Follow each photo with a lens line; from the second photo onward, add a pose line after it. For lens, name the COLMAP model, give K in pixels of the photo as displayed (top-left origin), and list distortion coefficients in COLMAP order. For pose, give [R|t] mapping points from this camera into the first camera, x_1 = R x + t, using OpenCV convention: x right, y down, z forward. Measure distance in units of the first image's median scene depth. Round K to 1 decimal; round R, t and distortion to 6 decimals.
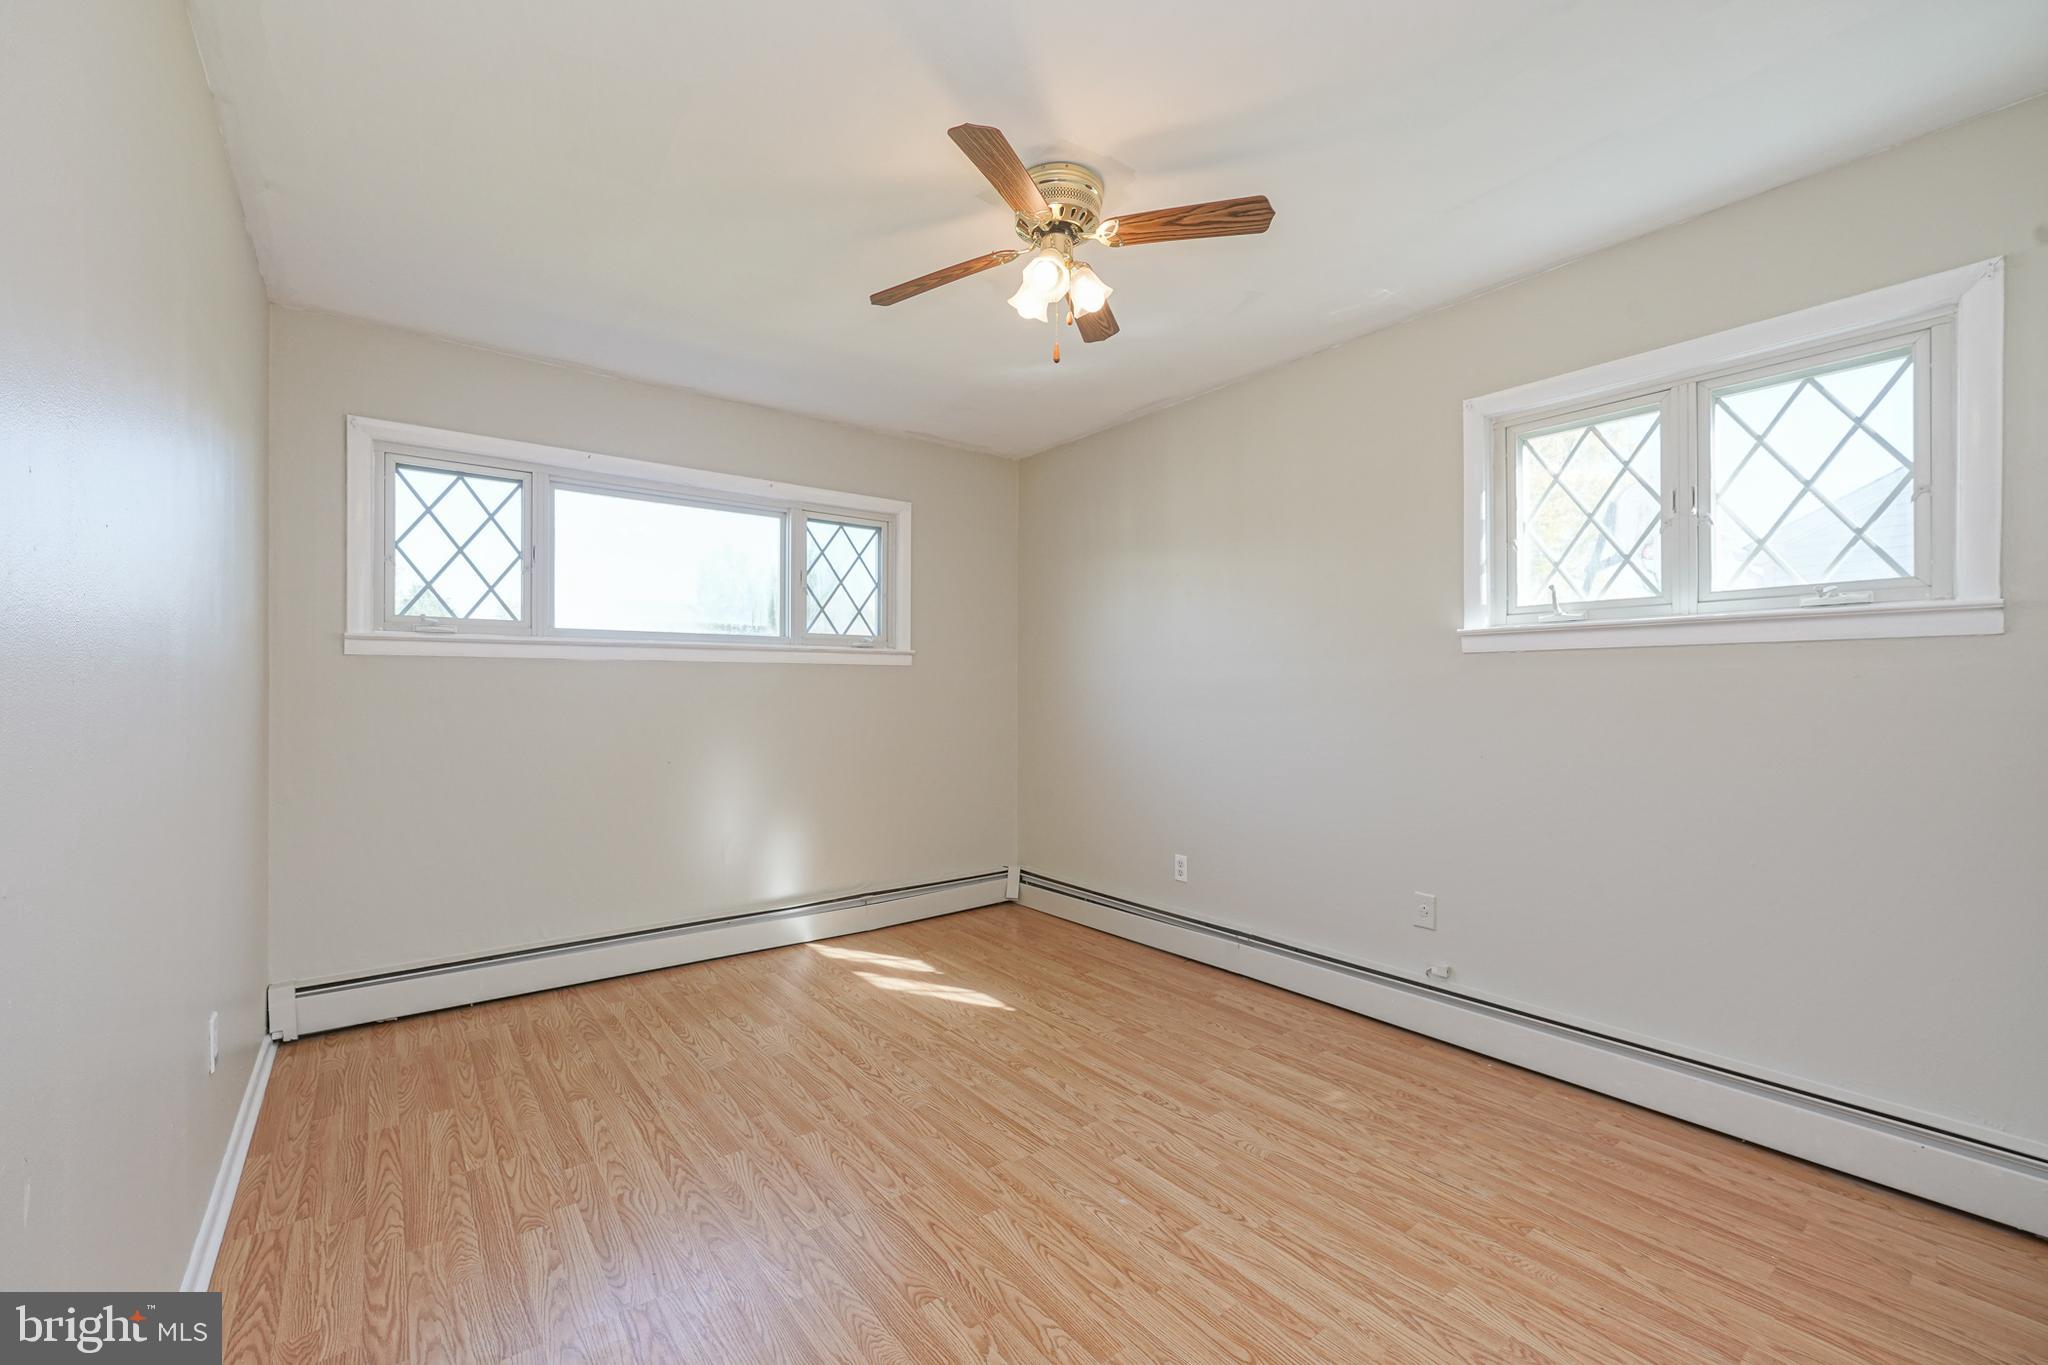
lens RADIAL K [[849.7, 0, 1016.5], [0, 849.7, 687.1], [0, 0, 1]] dist [0.000809, -0.000179]
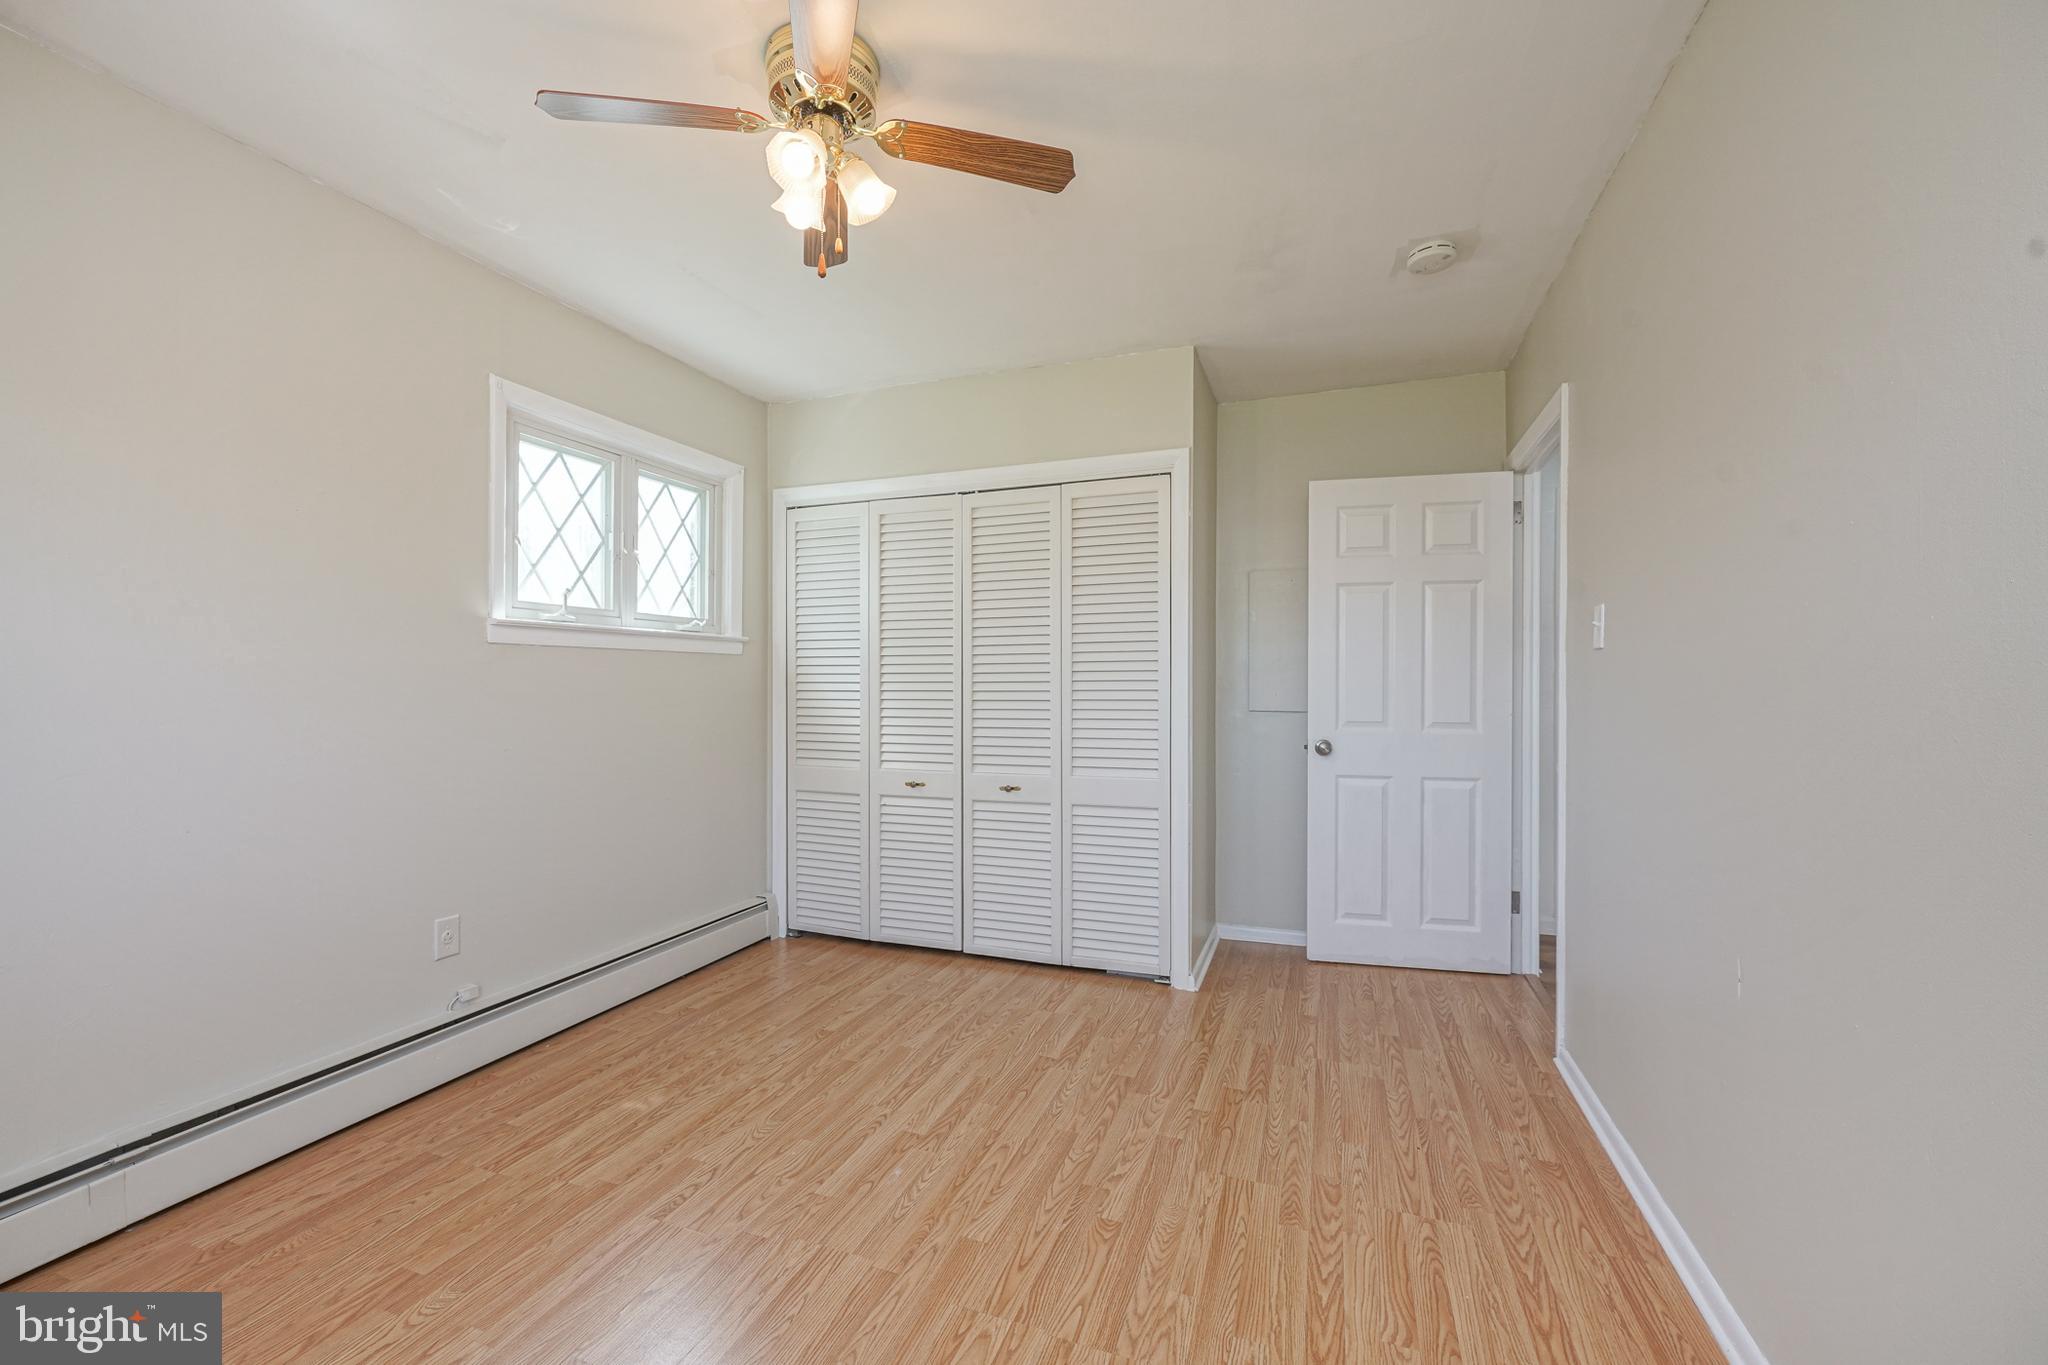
lens RADIAL K [[849.7, 0, 1031.3], [0, 849.7, 686.9], [0, 0, 1]] dist [0.000809, -0.000179]
pose [[-0.555434, -0.003359, 0.831554, -0.765329], [-0.004332, 0.999990, 0.001146, 0.007264], [-0.831549, -0.002966, -0.555443, 1.331297]]
